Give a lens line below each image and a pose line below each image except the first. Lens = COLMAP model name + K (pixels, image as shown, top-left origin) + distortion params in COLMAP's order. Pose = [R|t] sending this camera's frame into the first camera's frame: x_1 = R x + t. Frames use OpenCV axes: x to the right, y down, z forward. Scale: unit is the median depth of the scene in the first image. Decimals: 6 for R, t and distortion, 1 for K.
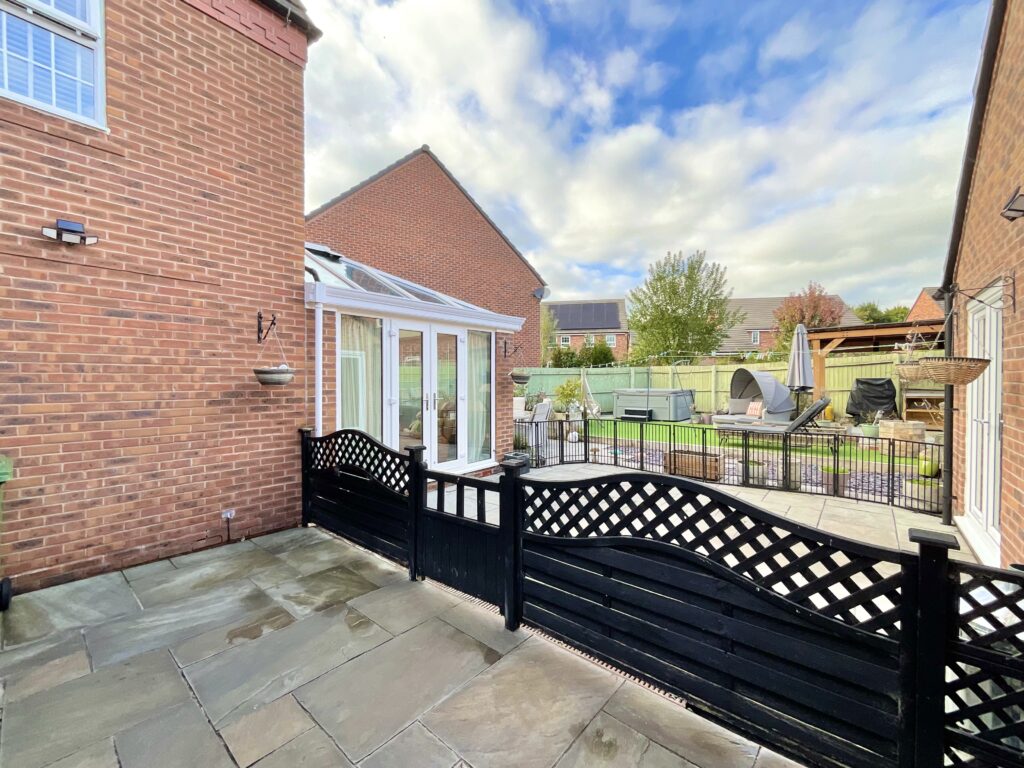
lens RADIAL K [[411.6, 0, 513.5], [0, 411.6, 385.4], [0, 0, 1]] dist [0.010628, 0.000237]
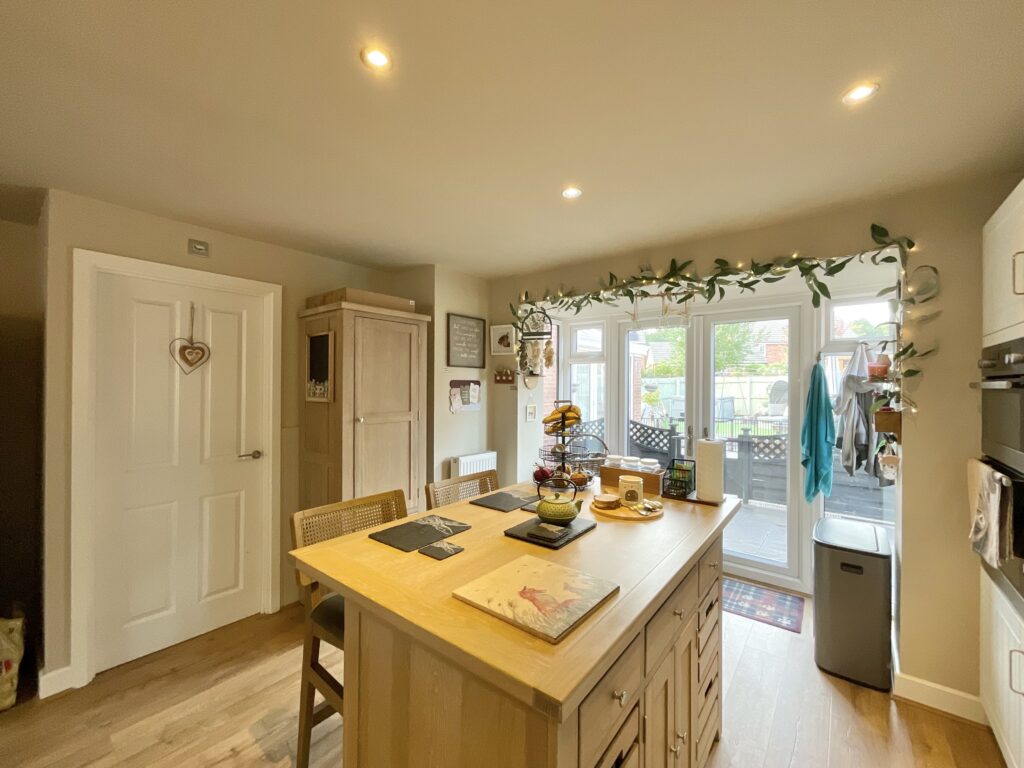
lens RADIAL K [[411.6, 0, 511.1], [0, 411.6, 385.9], [0, 0, 1]] dist [0.010628, 0.000237]
pose [[0.999912, 0.003652, 0.012786, -0.235513], [-0.003450, 0.999870, -0.015747, -0.000043], [-0.012842, 0.015702, 0.999794, -0.218966]]
